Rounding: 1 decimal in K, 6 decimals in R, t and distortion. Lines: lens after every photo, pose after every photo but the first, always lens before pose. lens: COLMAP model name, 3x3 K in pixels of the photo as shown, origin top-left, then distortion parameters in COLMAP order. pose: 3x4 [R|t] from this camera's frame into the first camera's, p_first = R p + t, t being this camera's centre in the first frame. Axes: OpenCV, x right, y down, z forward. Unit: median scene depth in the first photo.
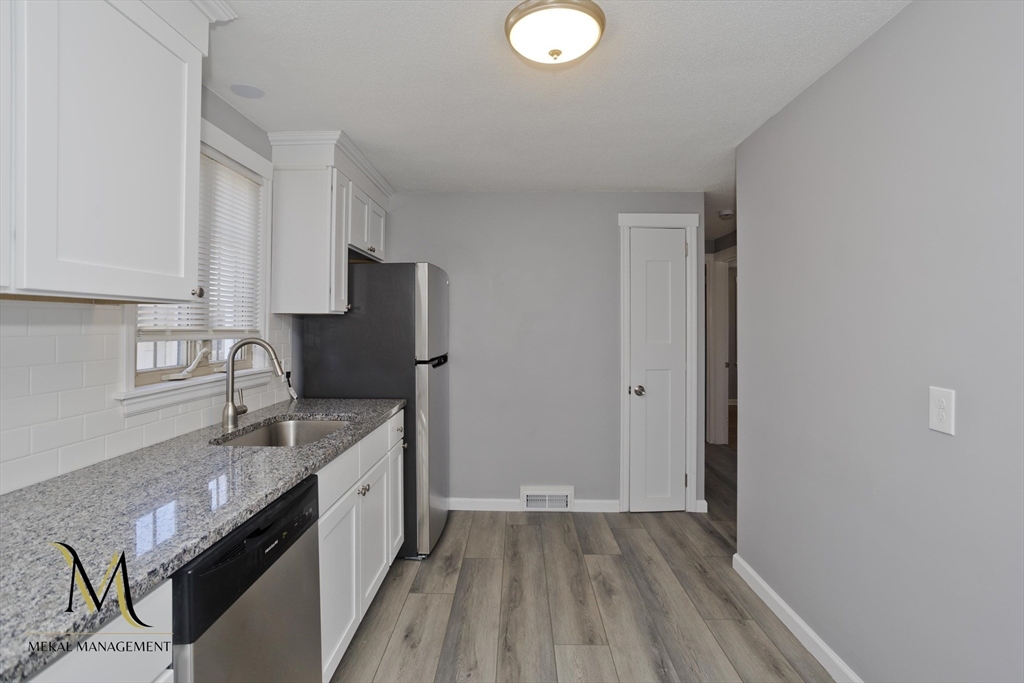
lens RADIAL K [[502.6, 0, 510.5], [0, 502.6, 321.3], [0, 0, 1]] dist [-0.043544, 0.023920]
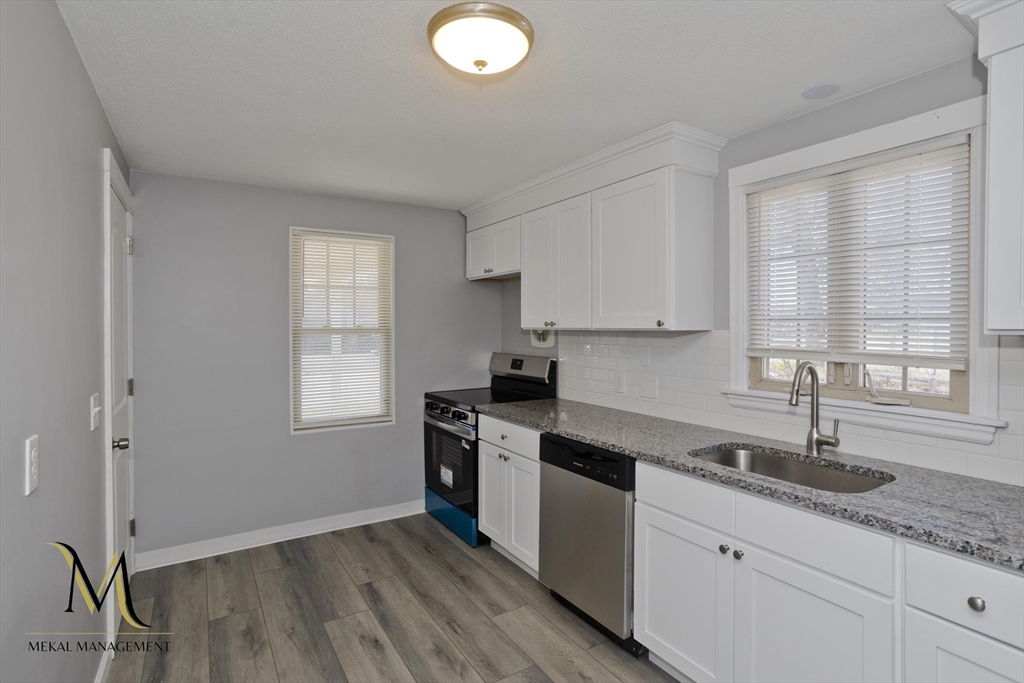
lens RADIAL K [[502.6, 0, 516.4], [0, 502.6, 335.1], [0, 0, 1]] dist [-0.043544, 0.023920]
pose [[-0.833062, 0.005763, -0.553149, 0.366308], [0.003971, 0.999982, 0.004438, -0.018462], [0.553165, 0.001500, -0.833070, 1.196580]]
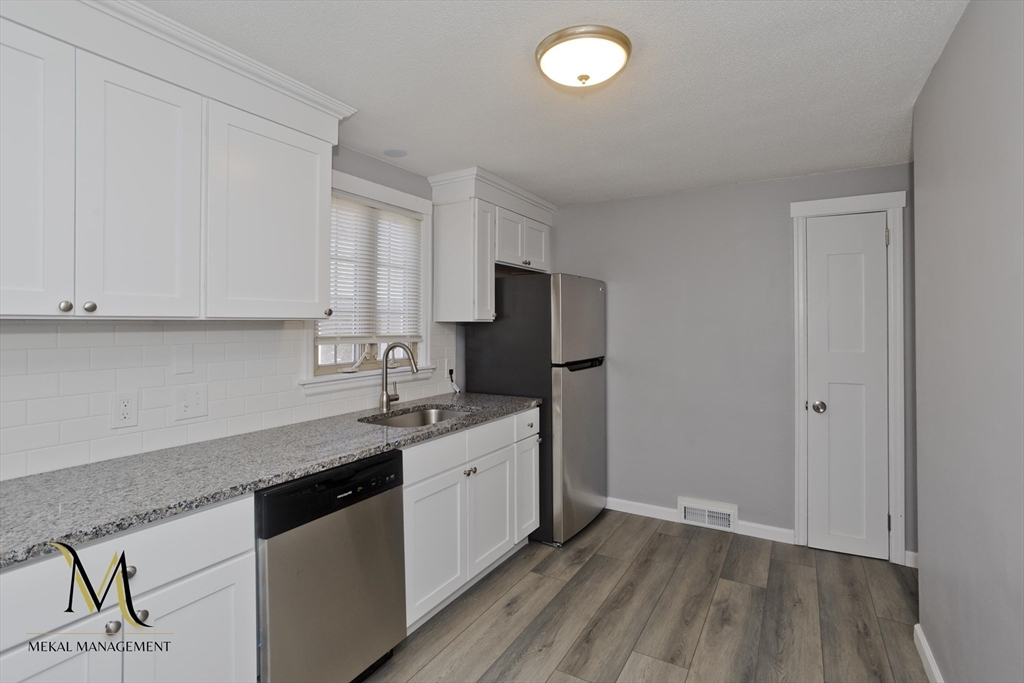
lens RADIAL K [[502.6, 0, 504.9], [0, 502.6, 322.0], [0, 0, 1]] dist [-0.043544, 0.023920]
pose [[0.869177, -0.005021, -0.494475, 0.302487], [0.006826, 0.999975, 0.001845, -0.017014], [0.494453, -0.004979, 0.869190, -0.000373]]
